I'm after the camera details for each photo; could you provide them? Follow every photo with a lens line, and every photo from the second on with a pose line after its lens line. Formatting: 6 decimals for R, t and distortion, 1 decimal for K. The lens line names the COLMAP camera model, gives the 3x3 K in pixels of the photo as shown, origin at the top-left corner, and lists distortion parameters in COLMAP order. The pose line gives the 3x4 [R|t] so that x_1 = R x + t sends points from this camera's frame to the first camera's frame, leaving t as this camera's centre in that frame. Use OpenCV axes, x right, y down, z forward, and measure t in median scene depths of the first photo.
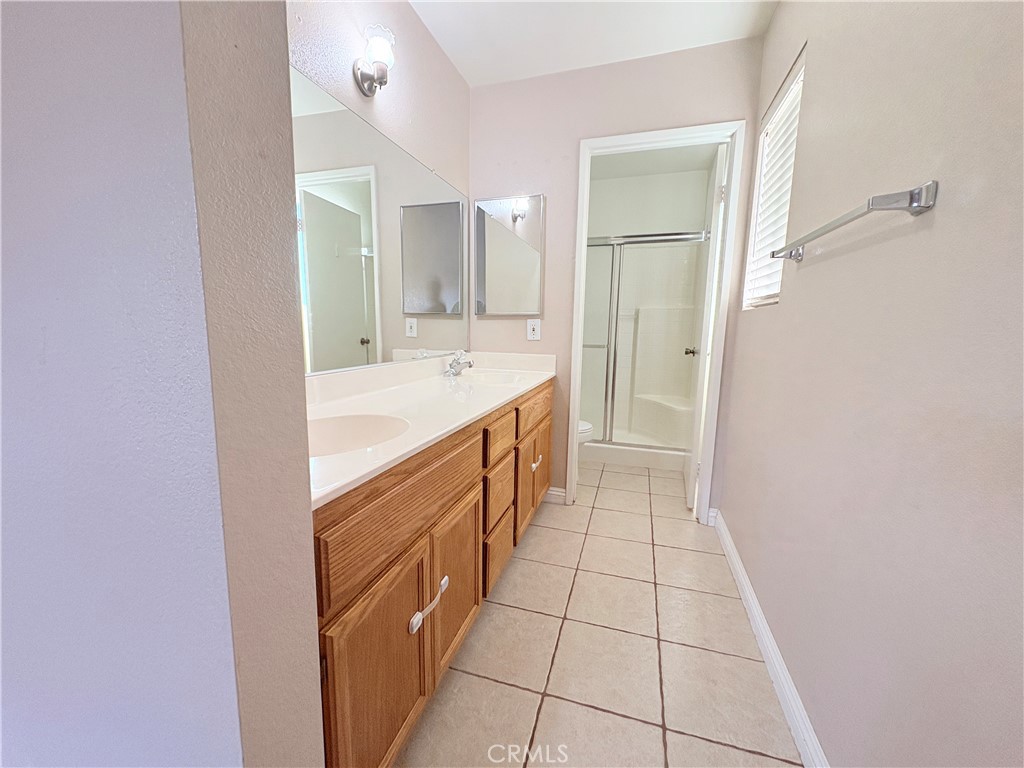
lens RADIAL K [[407.8, 0, 513.3], [0, 407.8, 387.7], [0, 0, 1]] dist [-0.005750, -0.000063]
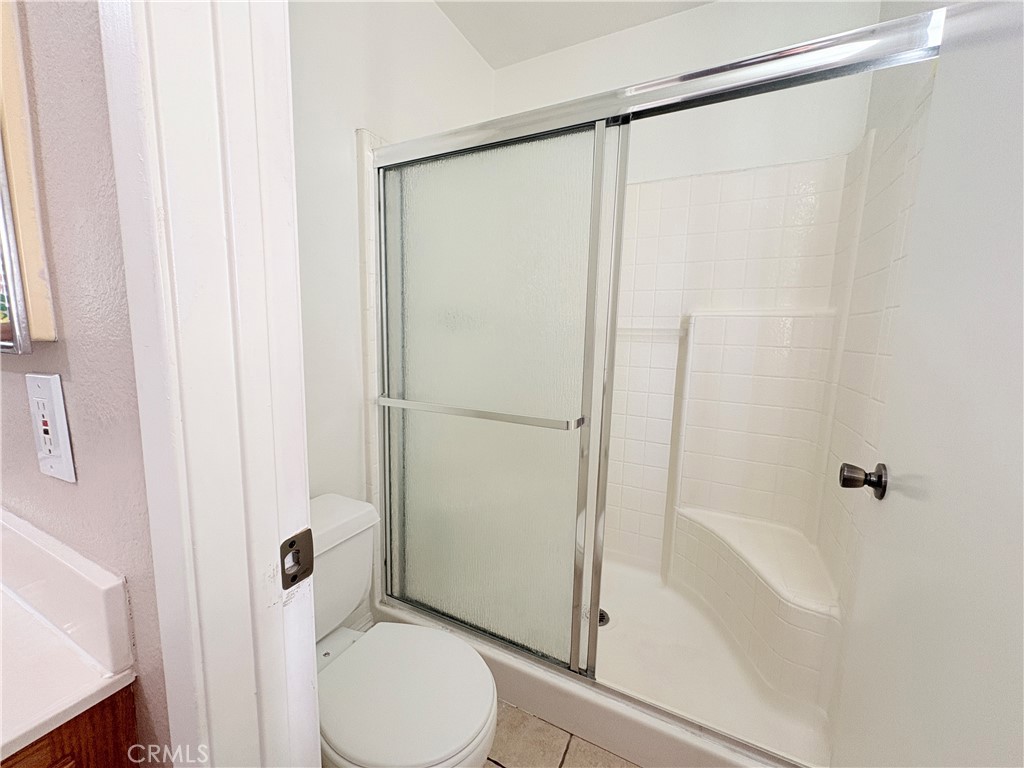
lens RADIAL K [[407.8, 0, 510.4], [0, 407.8, 386.5], [0, 0, 1]] dist [-0.005750, -0.000063]
pose [[0.986231, 0.022975, -0.163771, 0.209306], [-0.025458, 0.999590, -0.013080, -0.115853], [0.163403, 0.017069, 0.986412, 0.586622]]
